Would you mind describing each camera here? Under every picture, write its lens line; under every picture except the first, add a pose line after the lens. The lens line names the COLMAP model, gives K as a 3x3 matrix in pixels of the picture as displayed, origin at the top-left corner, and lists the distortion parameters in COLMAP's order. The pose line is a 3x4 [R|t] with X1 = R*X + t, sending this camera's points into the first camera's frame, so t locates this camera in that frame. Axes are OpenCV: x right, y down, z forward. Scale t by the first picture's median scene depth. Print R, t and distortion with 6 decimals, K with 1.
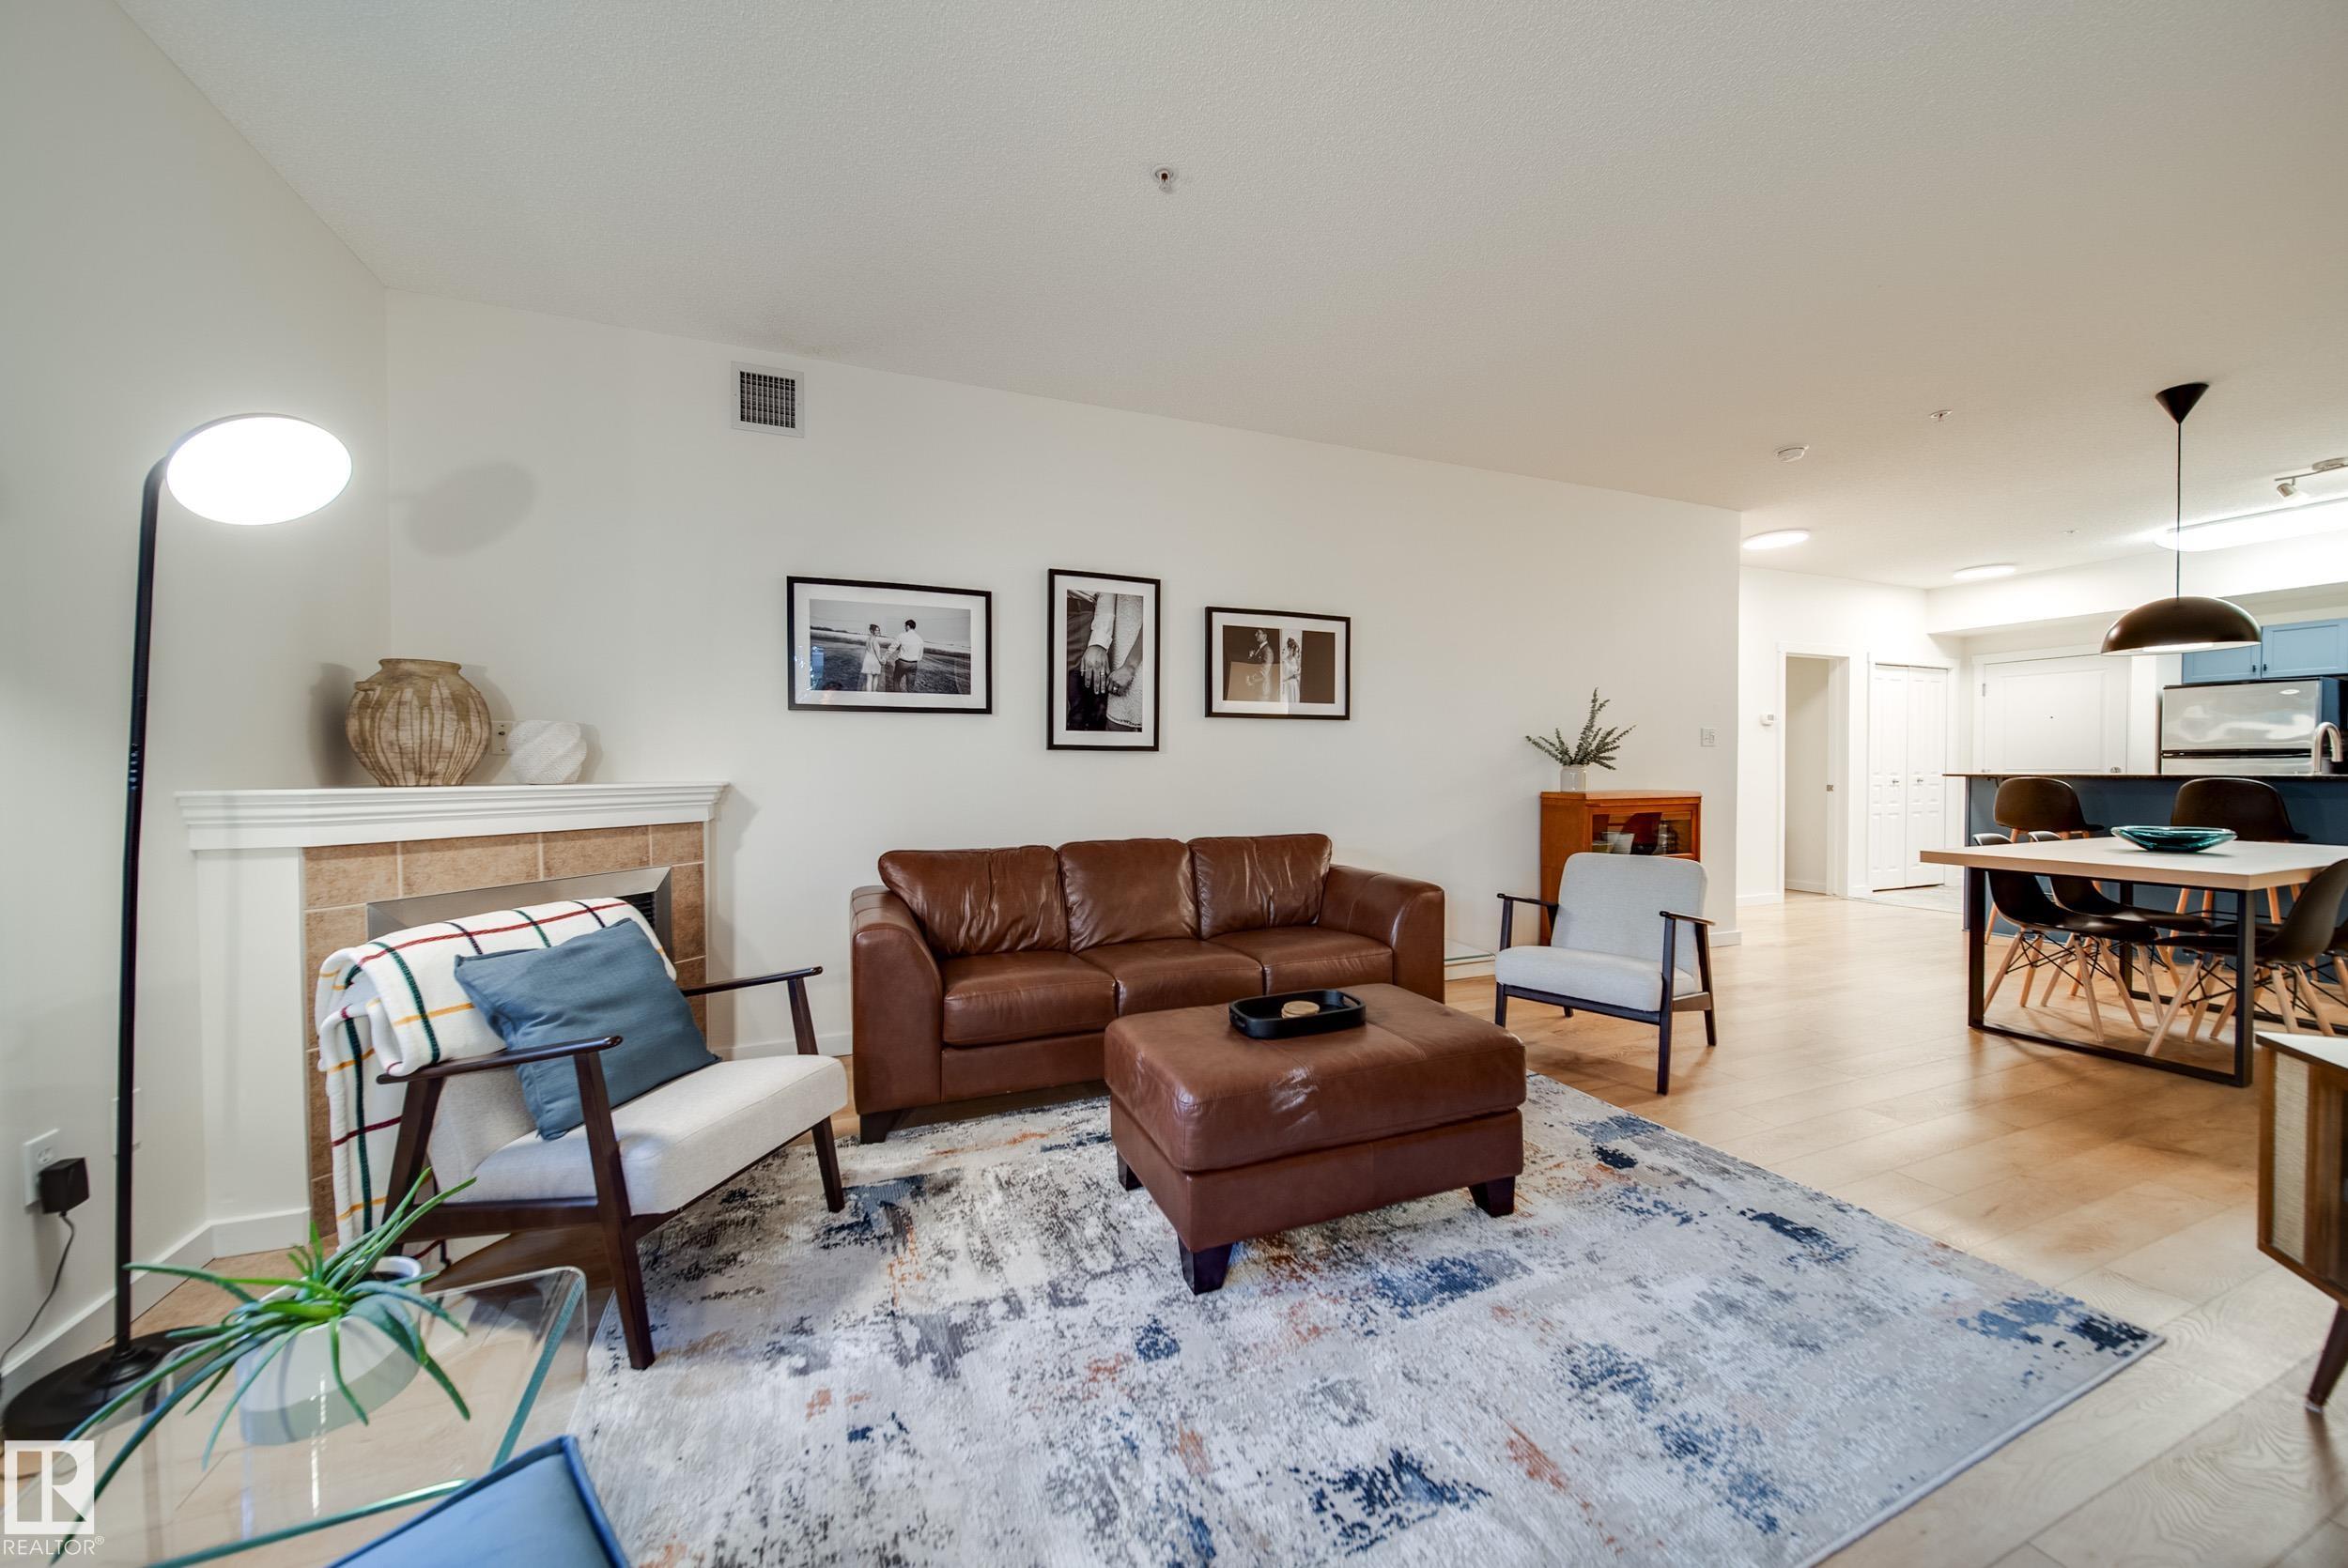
lens RADIAL K [[829.8, 0, 1174.0], [0, 829.8, 784.0], [0, 0, 1]] dist [-0.002908, -0.000195]
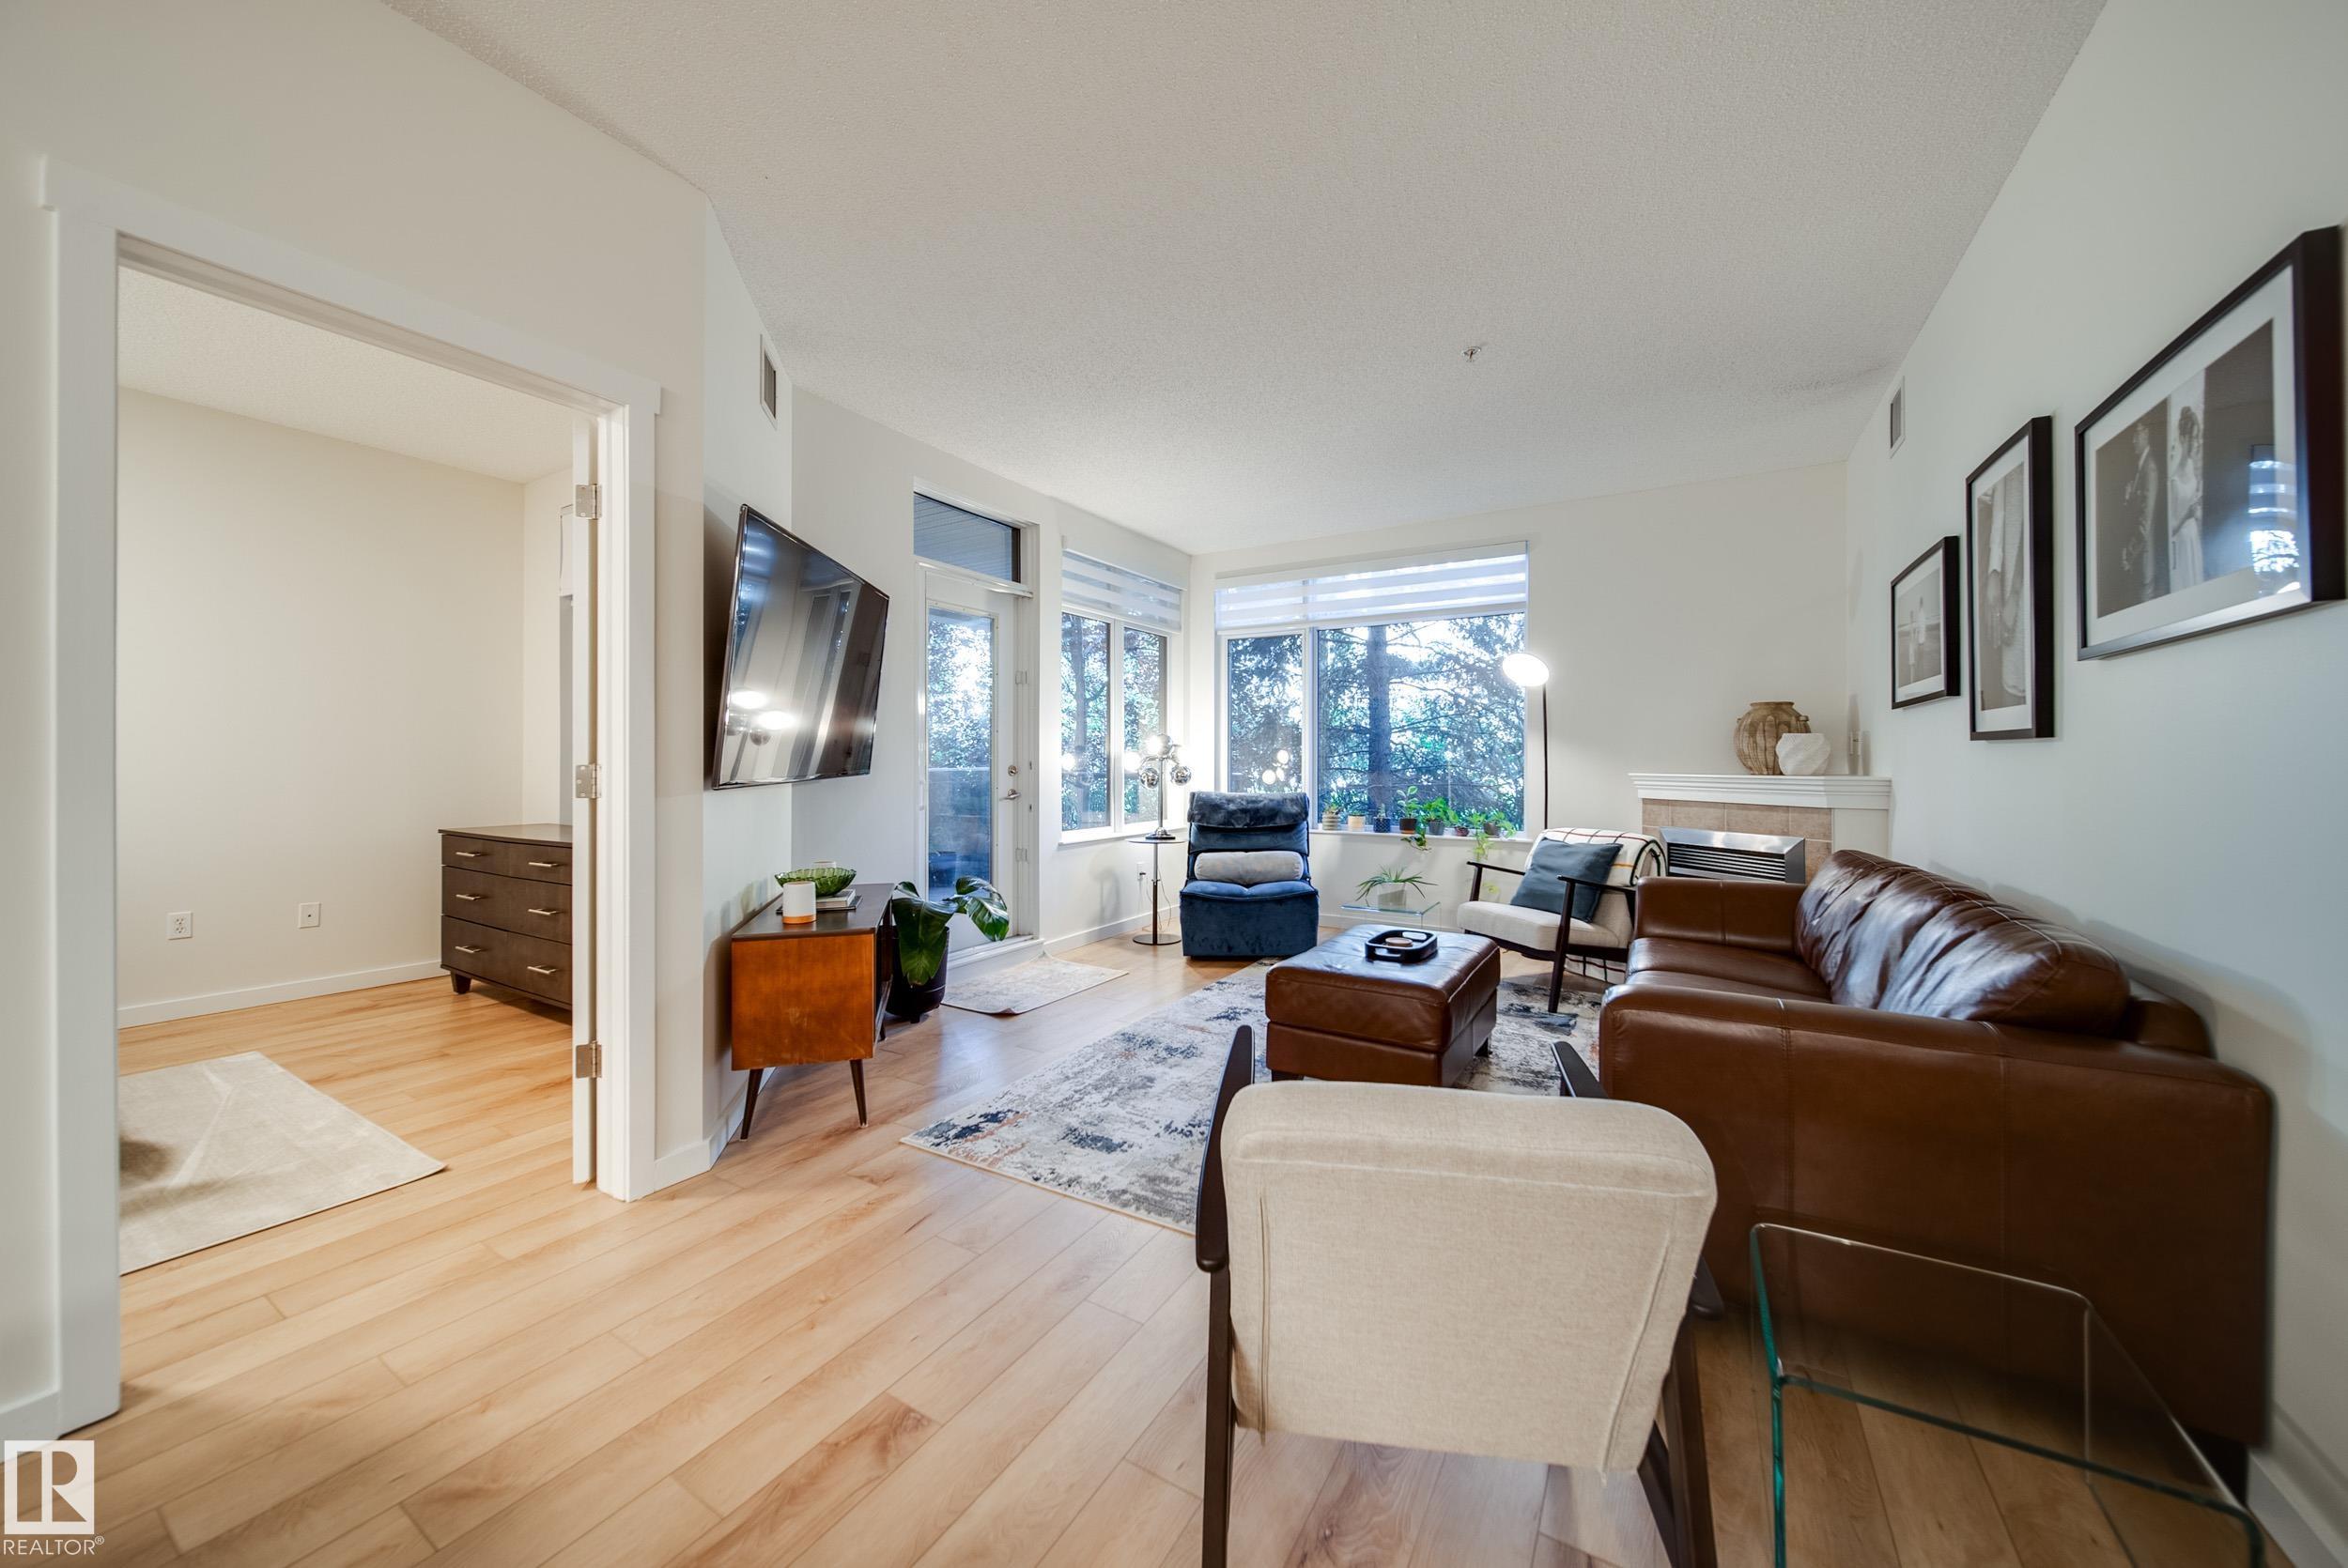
lens RADIAL K [[833.3, 0, 1174.6], [0, 833.3, 764.1], [0, 0, 1]] dist [-0.001217, -0.000063]
pose [[-0.797837, 0.002345, -0.602869, 0.882956], [-0.012062, 0.999730, 0.019852, -0.031167], [0.602753, 0.023110, -0.797593, 1.289238]]
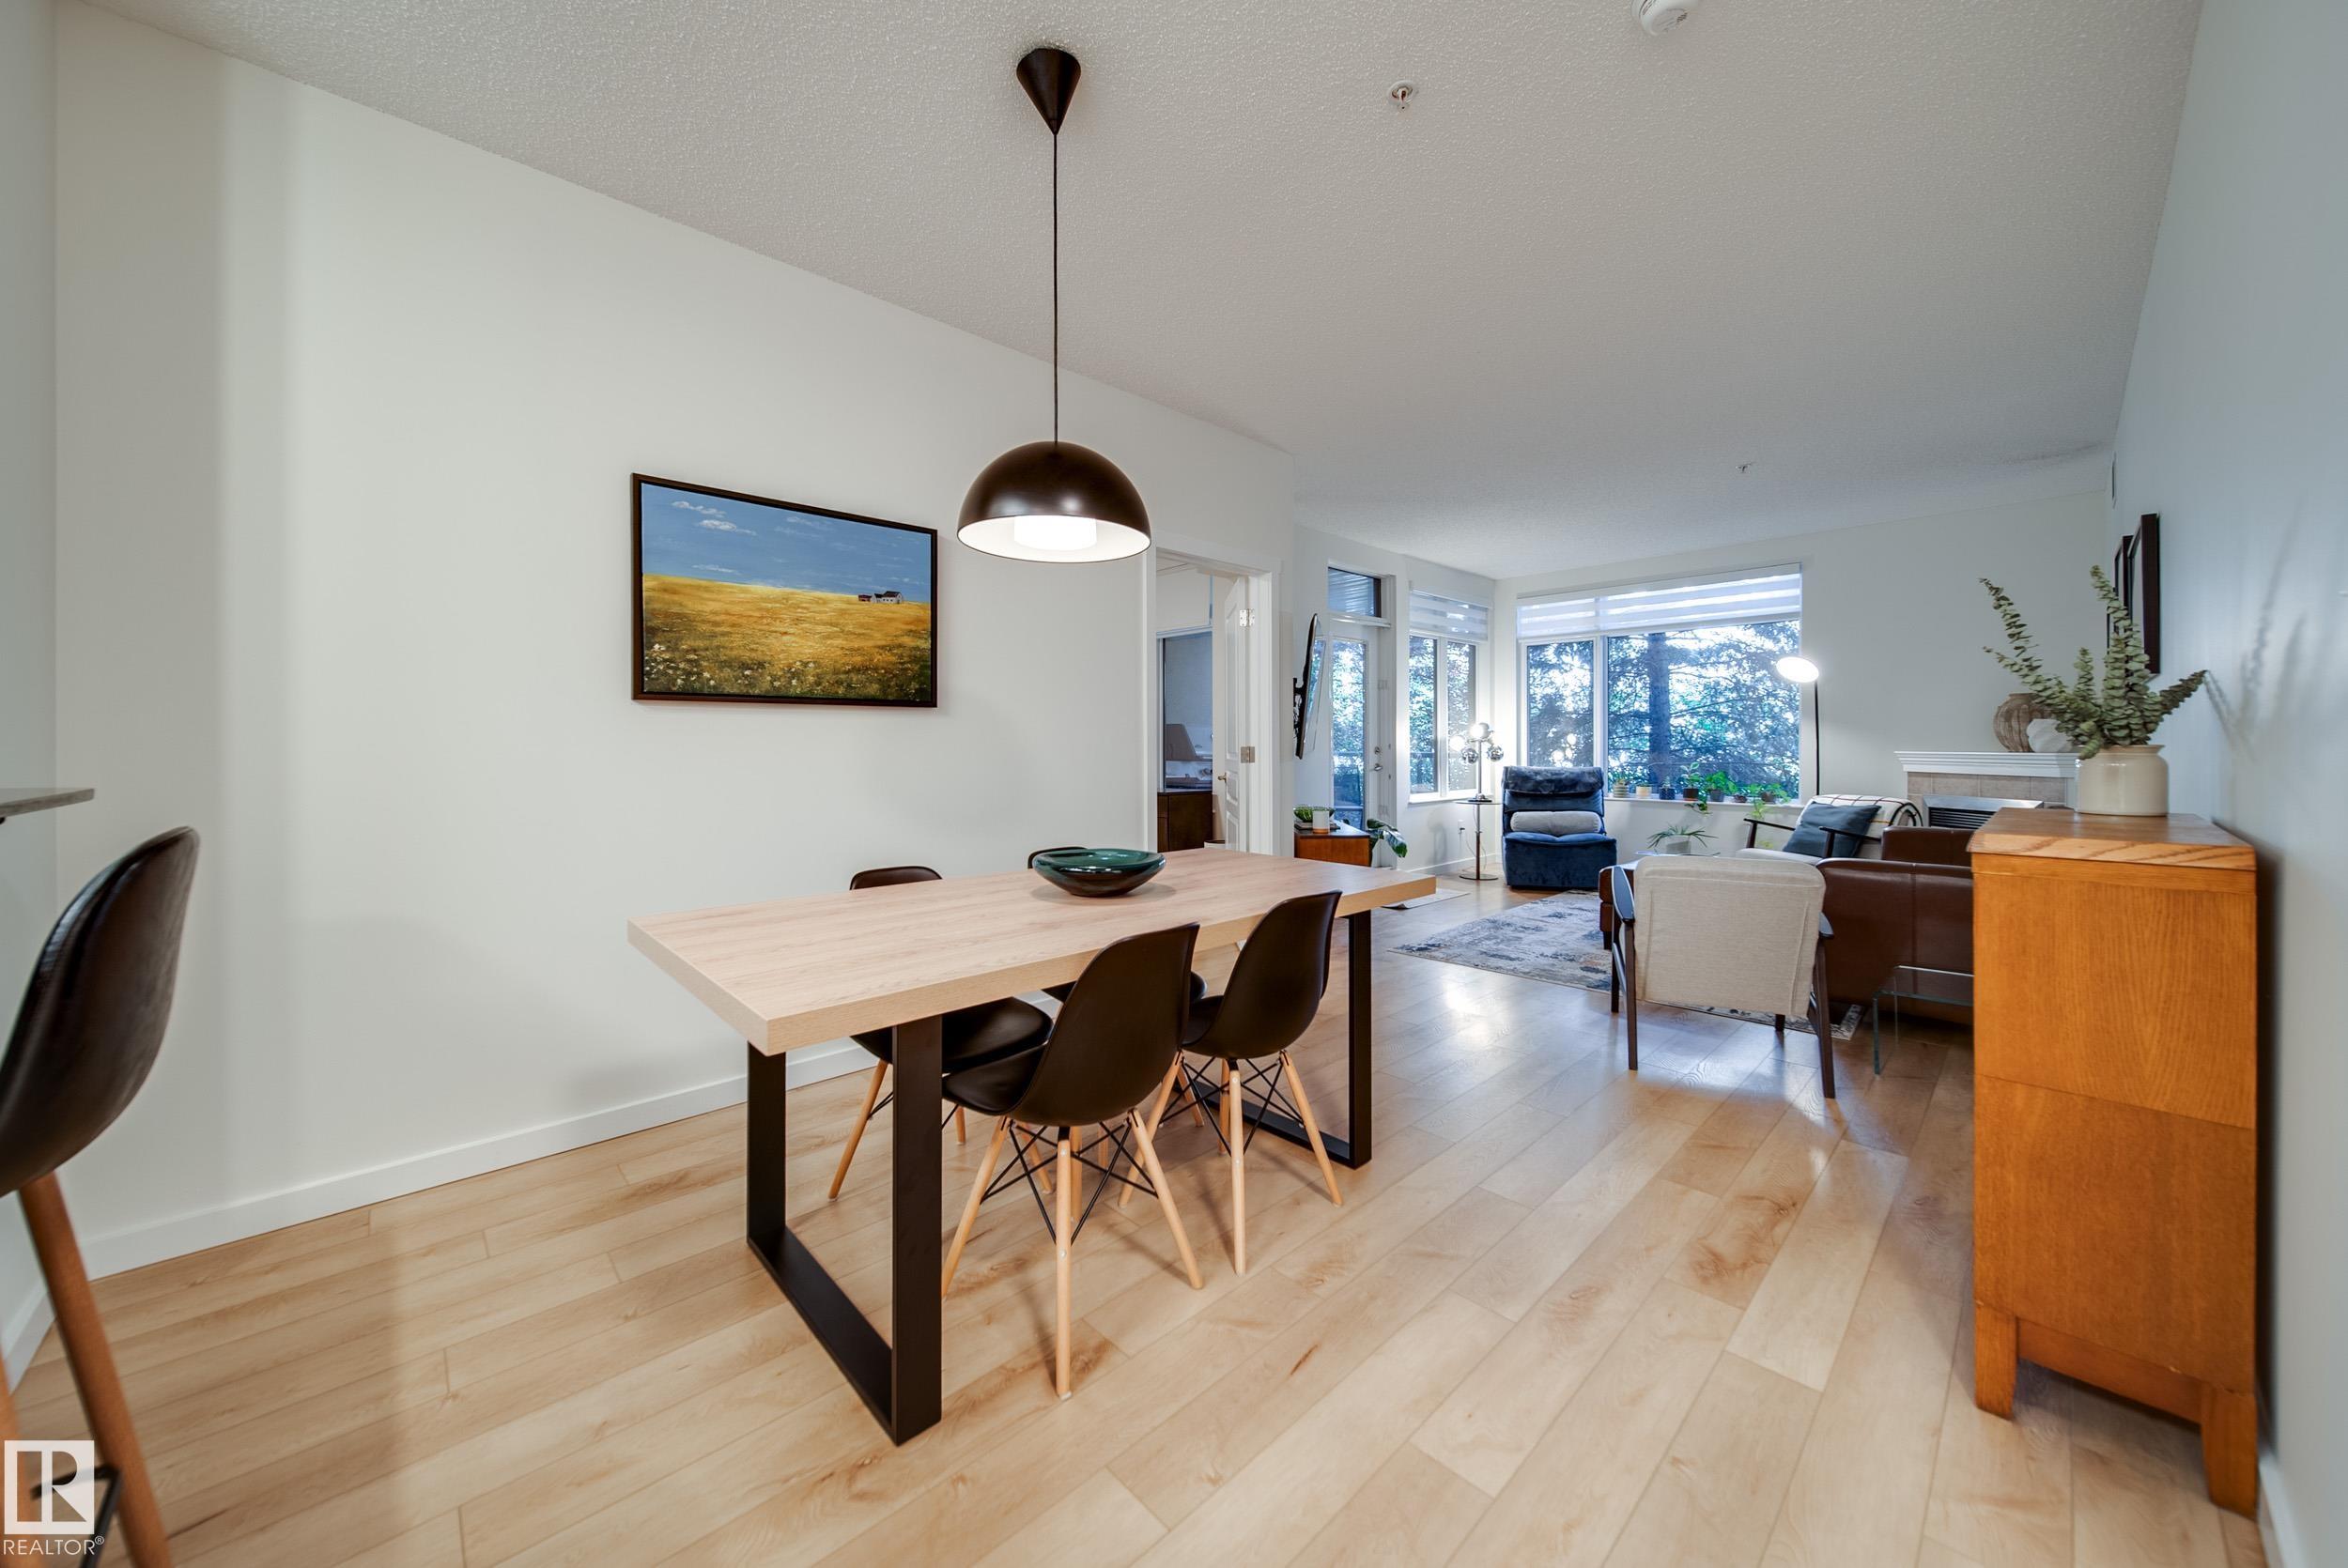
lens RADIAL K [[838.3, 0, 1166.8], [0, 838.3, 746.4], [0, 0, 1]] dist [0.000052, -0.000047]
pose [[-0.931714, 0.005859, -0.363146, 1.504401], [-0.002704, 0.999730, 0.023066, -0.044738], [0.363183, 0.022473, -0.931447, 1.729613]]
